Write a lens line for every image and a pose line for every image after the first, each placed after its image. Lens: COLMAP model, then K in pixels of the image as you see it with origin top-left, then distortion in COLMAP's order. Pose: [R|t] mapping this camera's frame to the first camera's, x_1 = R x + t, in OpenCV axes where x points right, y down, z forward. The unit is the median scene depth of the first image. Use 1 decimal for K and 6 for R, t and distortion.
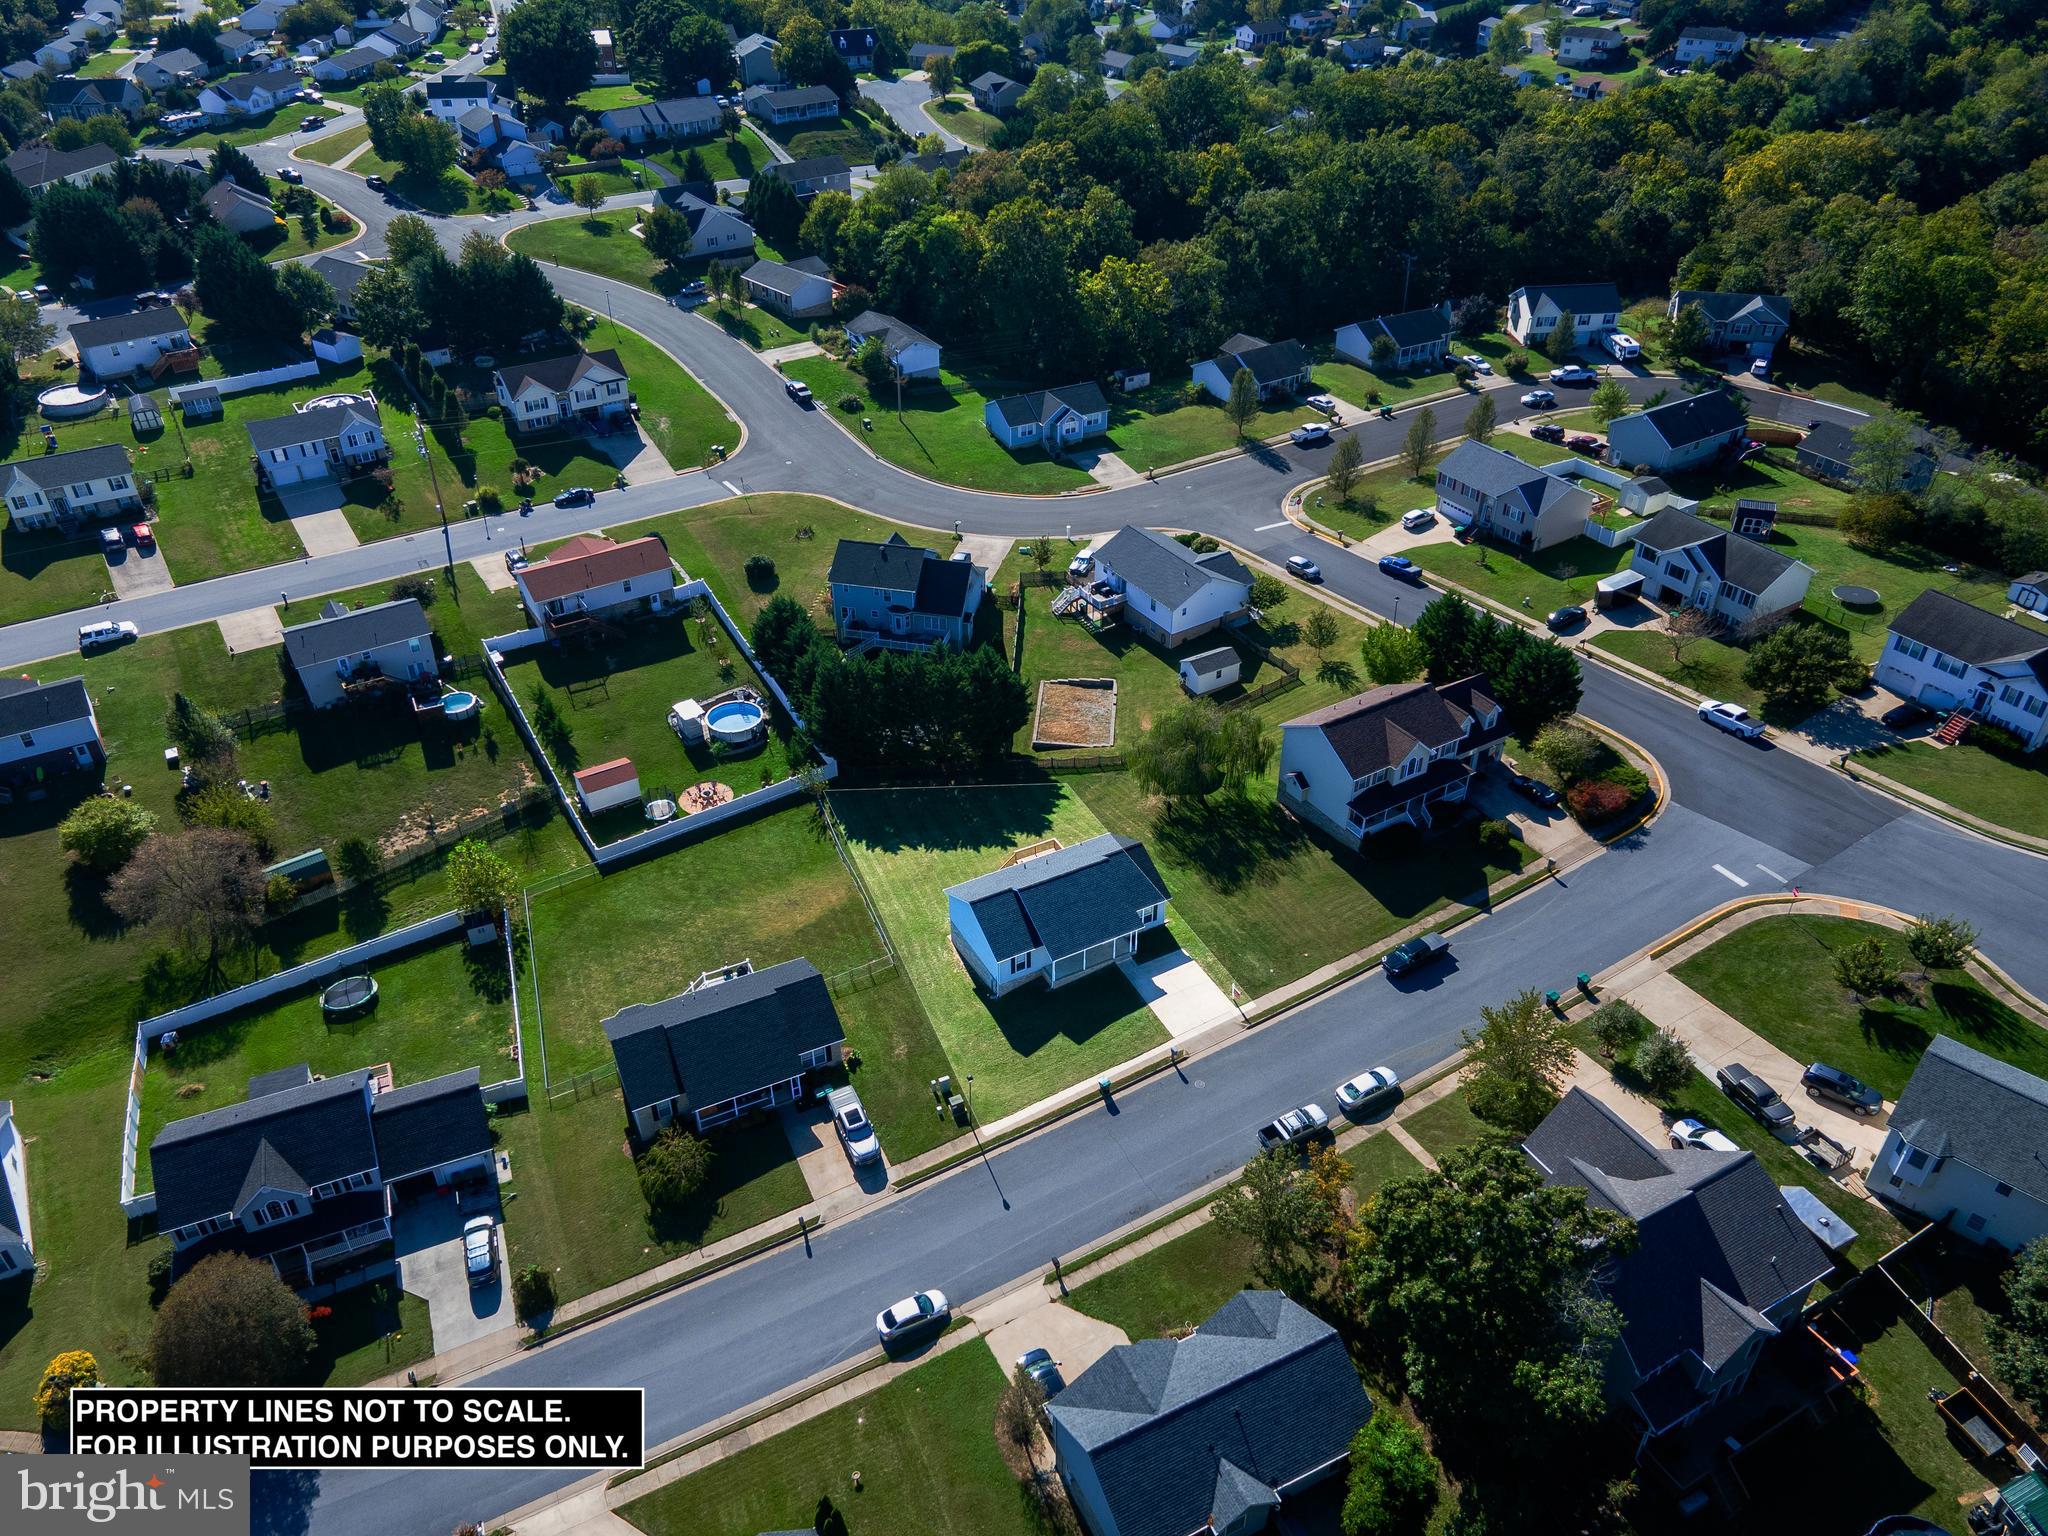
lens RADIAL K [[1462.7, 0, 1023.6], [0, 1462.7, 774.0], [0, 0, 1]] dist [-0.004283, 0.069021]
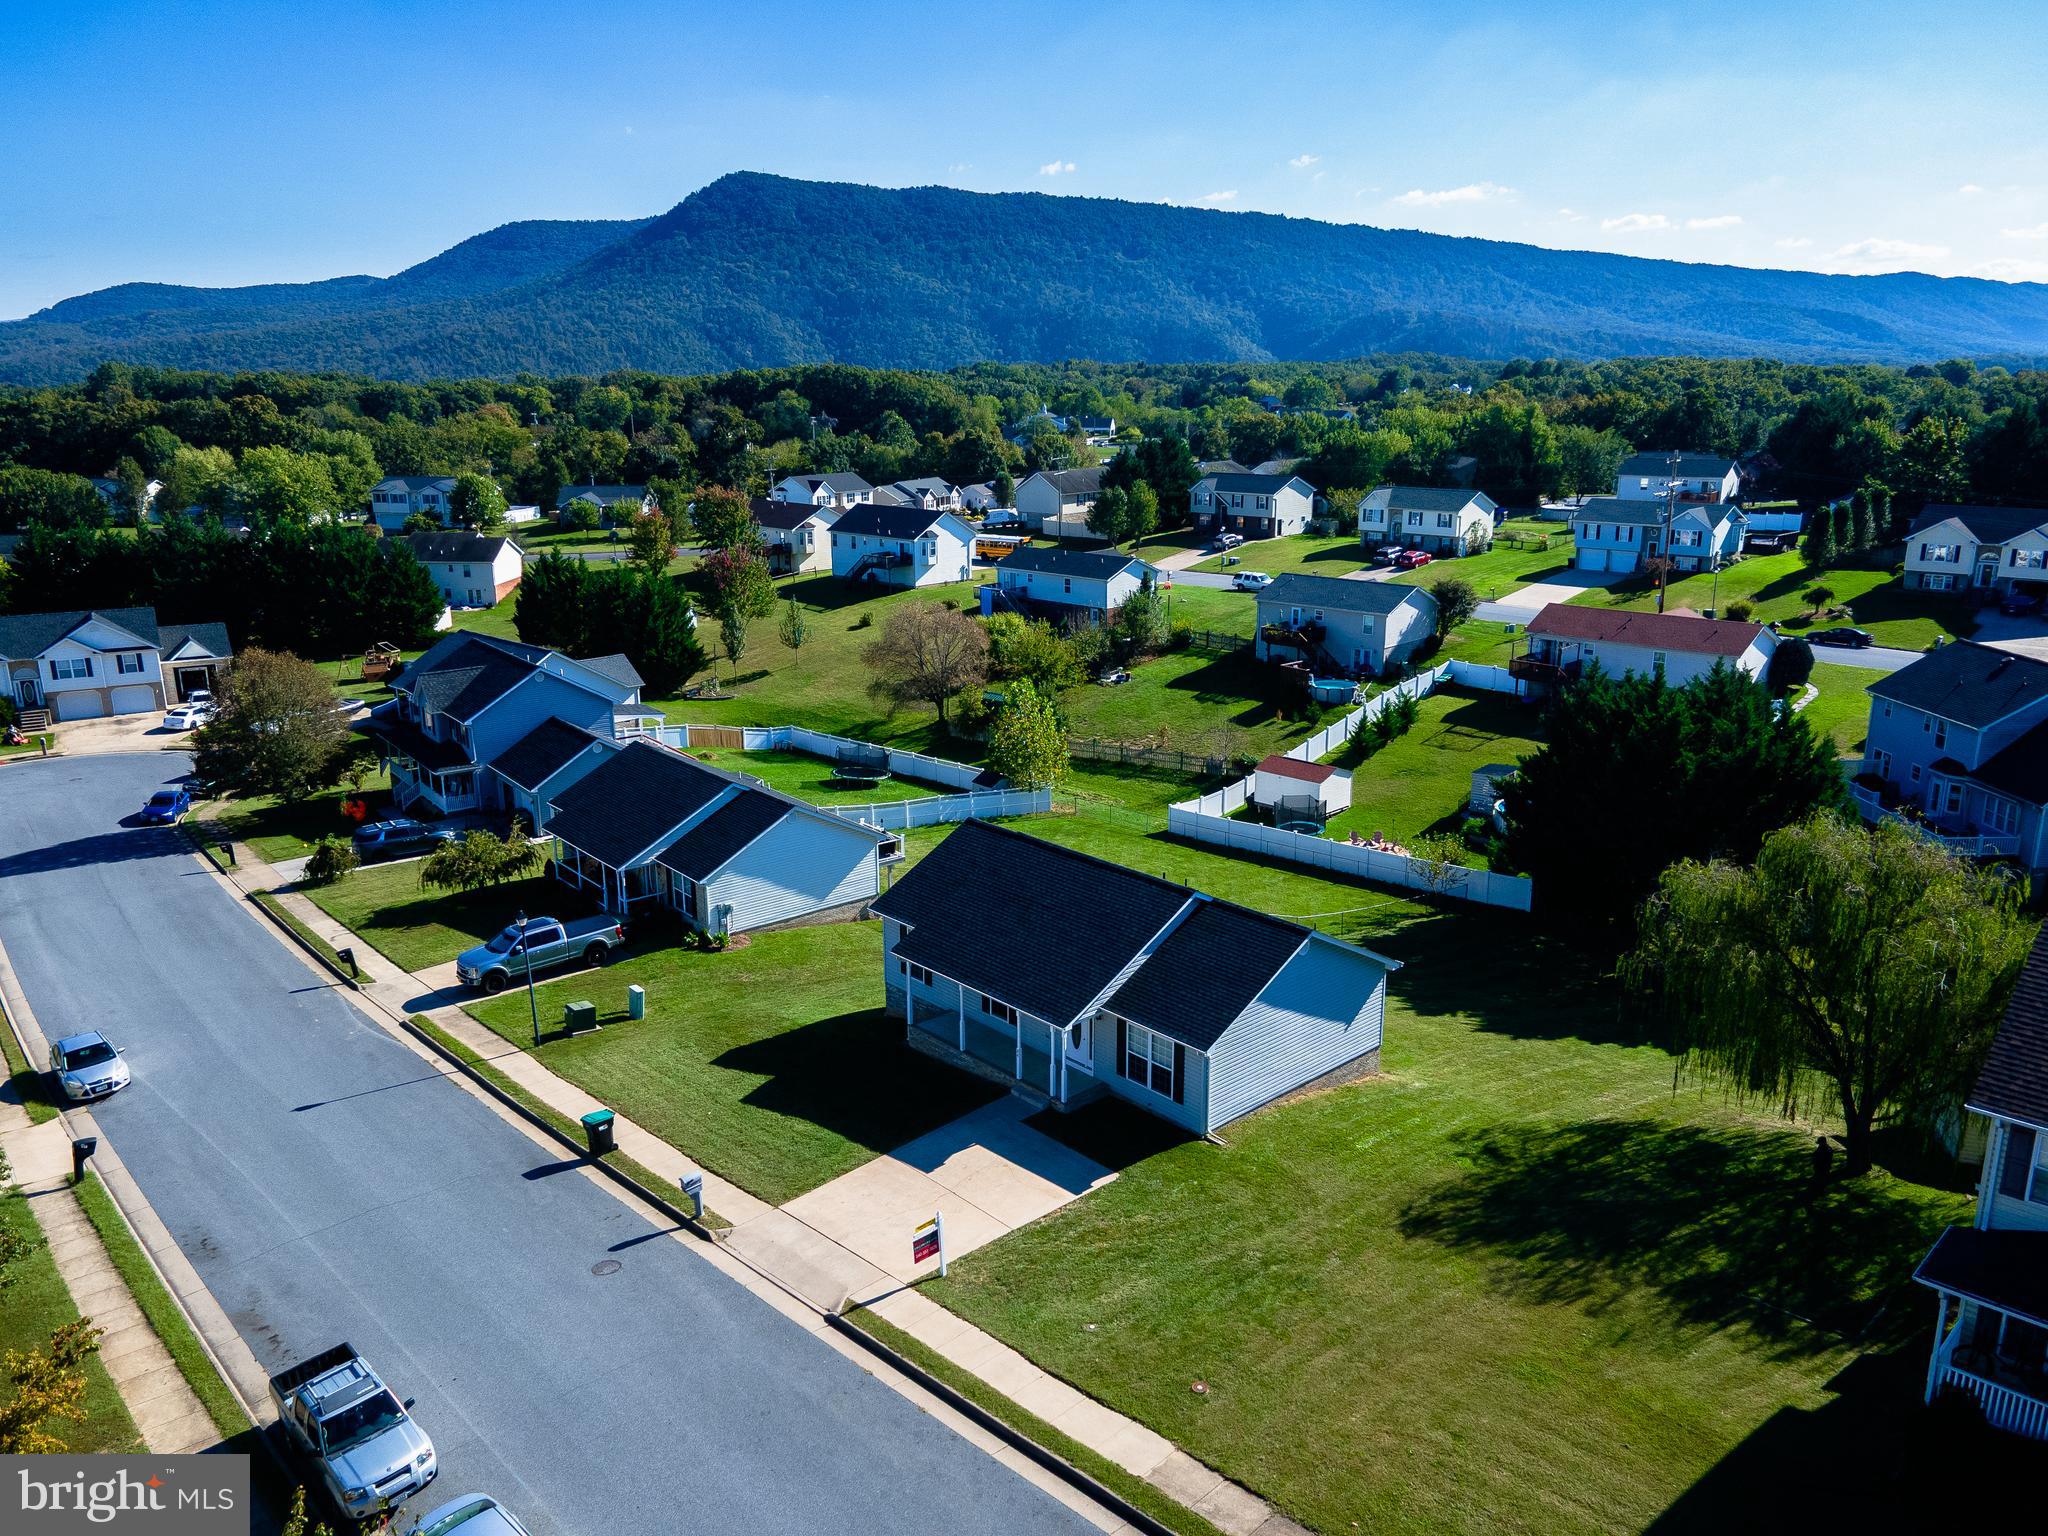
lens RADIAL K [[1462.7, 0, 1023.6], [0, 1462.7, 774.0], [0, 0, 1]] dist [-0.004283, 0.069021]
pose [[0.245205, 0.246628, -0.937576, 0.326339], [-0.566548, 0.821230, 0.067853, 0.025051], [0.786700, 0.514544, 0.341096, 0.658410]]
